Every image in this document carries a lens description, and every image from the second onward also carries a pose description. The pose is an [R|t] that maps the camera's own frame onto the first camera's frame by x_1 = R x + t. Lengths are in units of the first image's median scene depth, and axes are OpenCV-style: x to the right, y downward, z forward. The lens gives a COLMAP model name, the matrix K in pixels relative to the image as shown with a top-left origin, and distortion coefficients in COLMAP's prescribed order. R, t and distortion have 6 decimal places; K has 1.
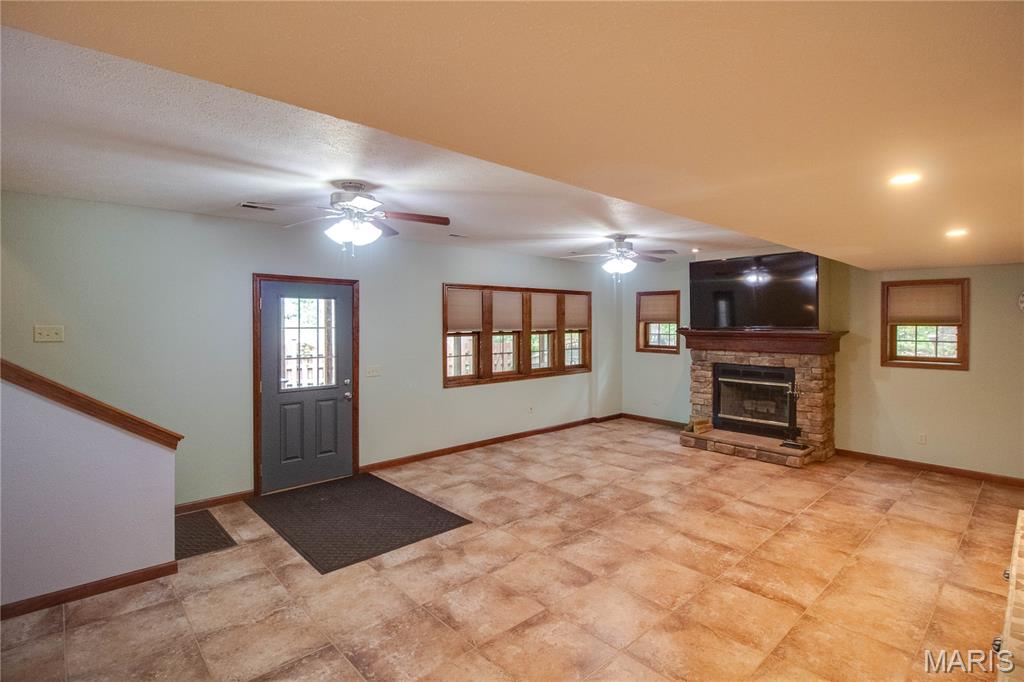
lens RADIAL K [[496.2, 0, 514.4], [0, 496.2, 328.7], [0, 0, 1]] dist [-0.001578, -0.014141]
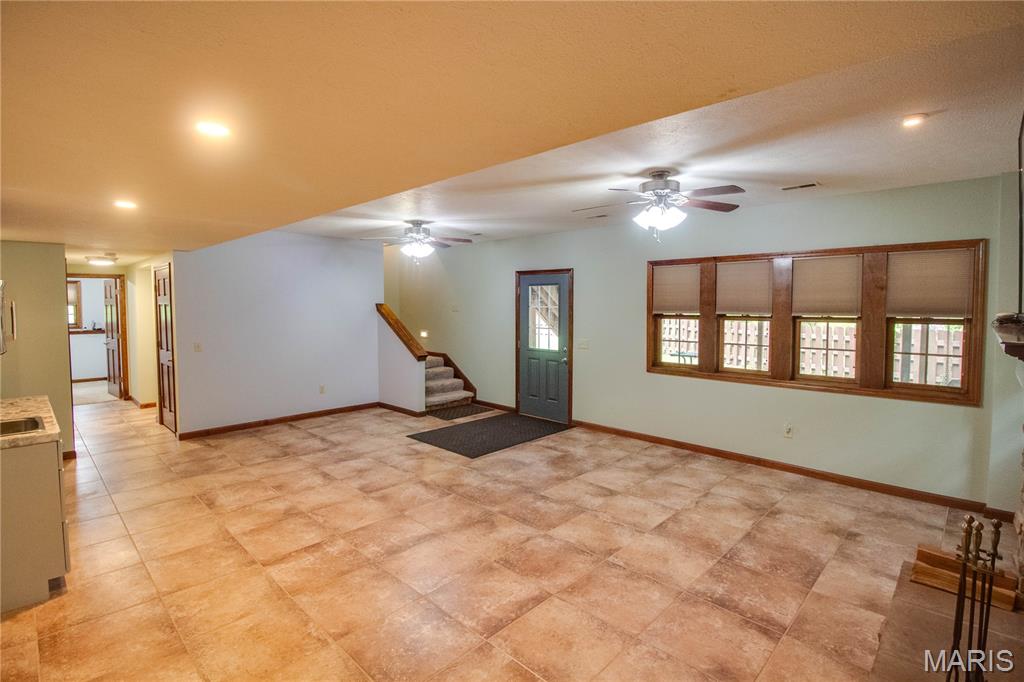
lens RADIAL K [[488.7, 0, 519.4], [0, 488.7, 326.2], [0, 0, 1]] dist [-0.000431, -0.012370]
pose [[0.062217, 0.049319, -0.996843, 0.931349], [-0.016079, 0.998698, 0.048407, -0.011237], [0.997933, 0.013016, 0.062929, 0.829907]]
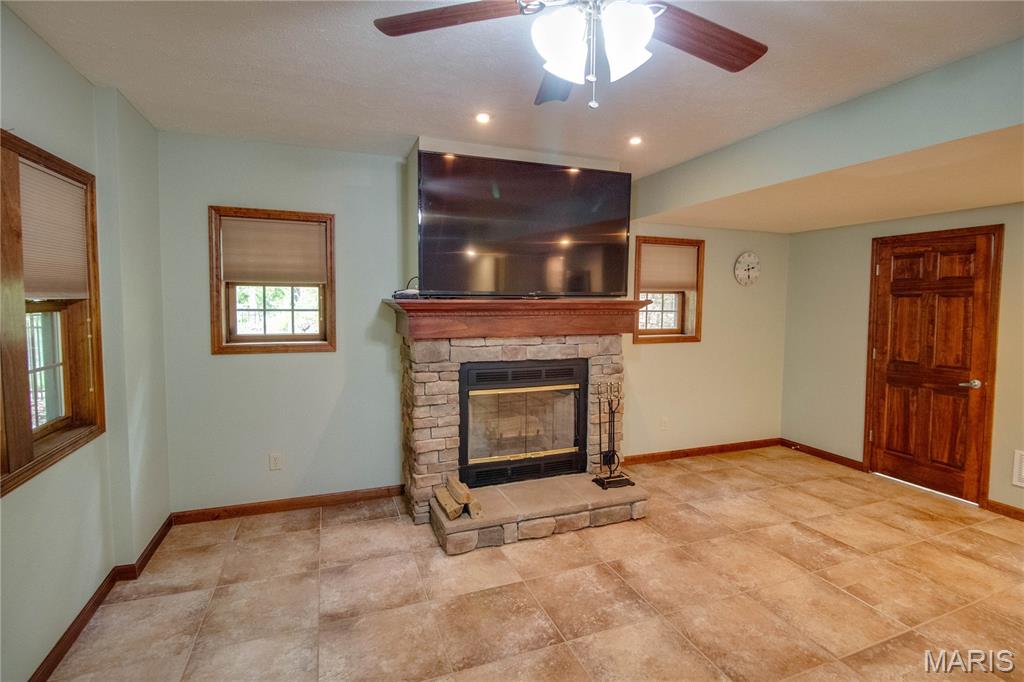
lens RADIAL K [[488.7, 0, 519.4], [0, 488.7, 326.2], [0, 0, 1]] dist [-0.000431, -0.012370]
pose [[0.363485, -0.054182, 0.930023, -0.053218], [0.005681, 0.998418, 0.055946, 0.004249], [-0.931583, -0.015052, 0.363217, 1.012818]]
